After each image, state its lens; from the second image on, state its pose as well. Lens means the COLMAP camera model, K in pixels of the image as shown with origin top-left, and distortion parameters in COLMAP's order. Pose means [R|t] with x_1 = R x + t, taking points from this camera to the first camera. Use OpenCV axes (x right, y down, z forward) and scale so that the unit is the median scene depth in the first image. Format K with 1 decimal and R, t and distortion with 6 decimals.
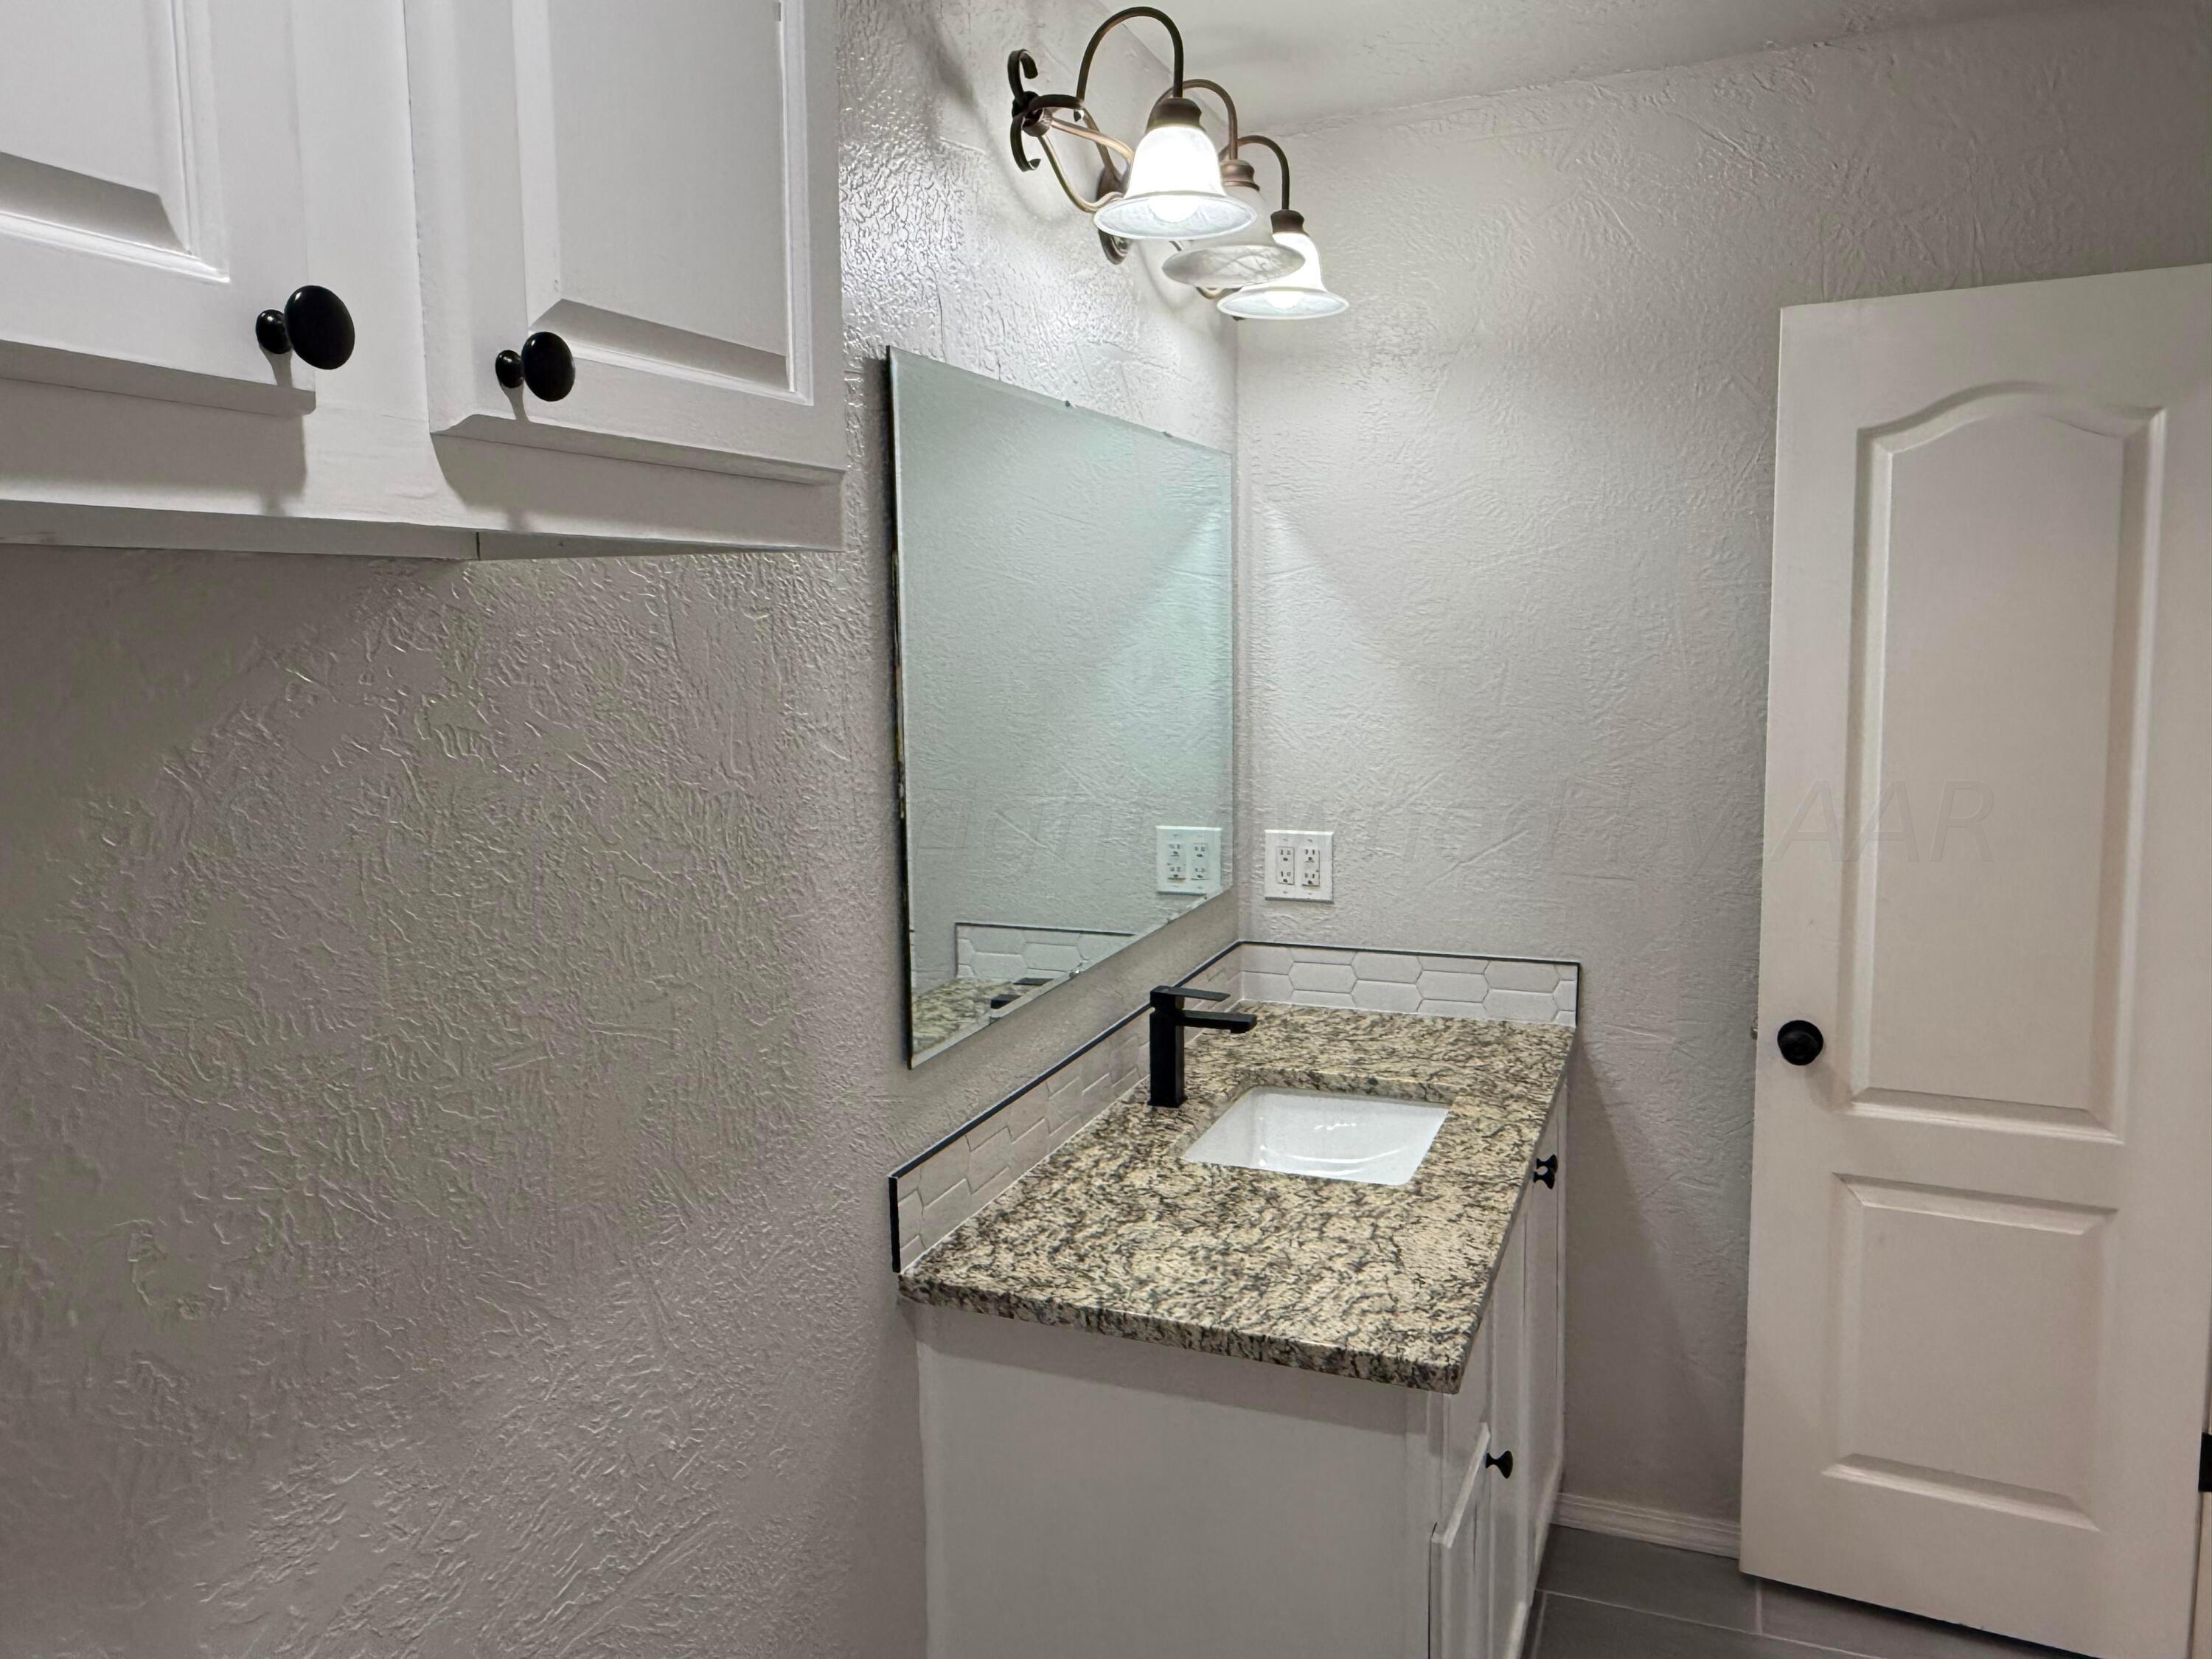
lens RADIAL K [[1546.5, 0, 1103.2], [0, 1546.5, 833.4], [0, 0, 1]] dist [0.000476, 0.001031]
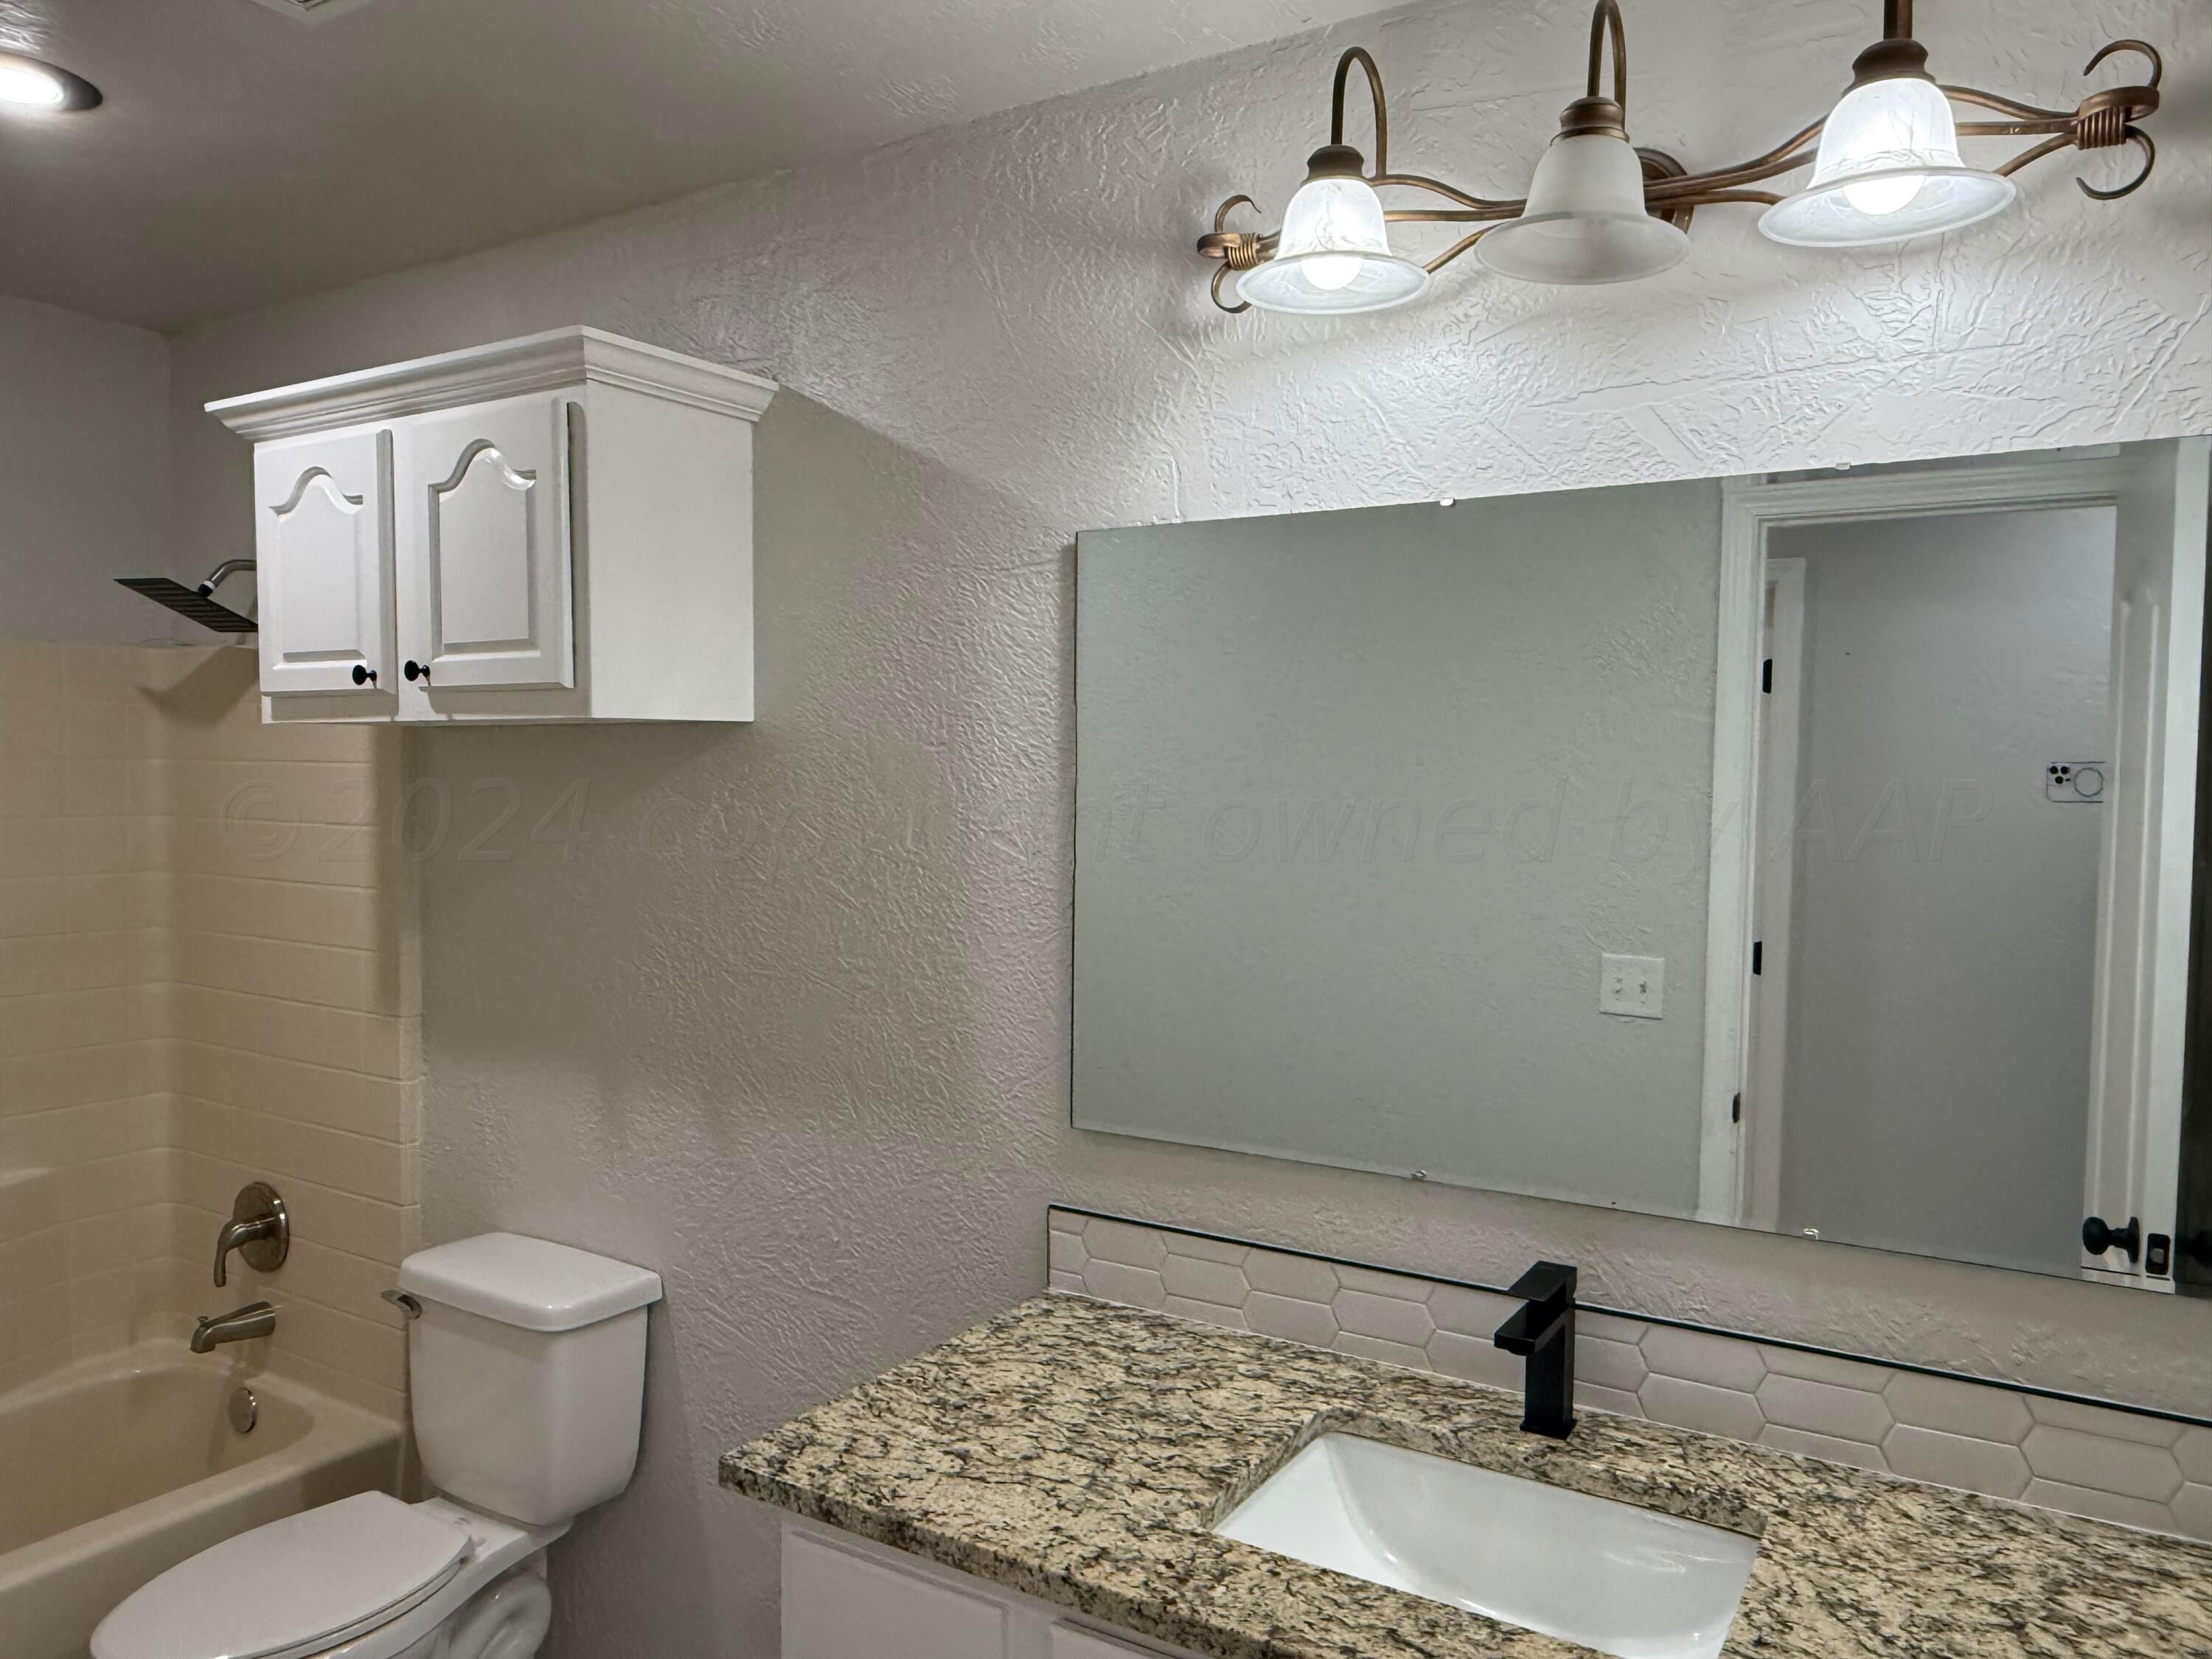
lens RADIAL K [[1603.7, 0, 1100.0], [0, 1603.7, 869.8], [0, 0, 1]] dist [0.005263, 0.002204]
pose [[-0.180323, 0.080216, -0.980331, 1.030471], [-0.136951, 0.984914, 0.105782, -0.170304], [0.974027, 0.153332, -0.166617, 1.157523]]
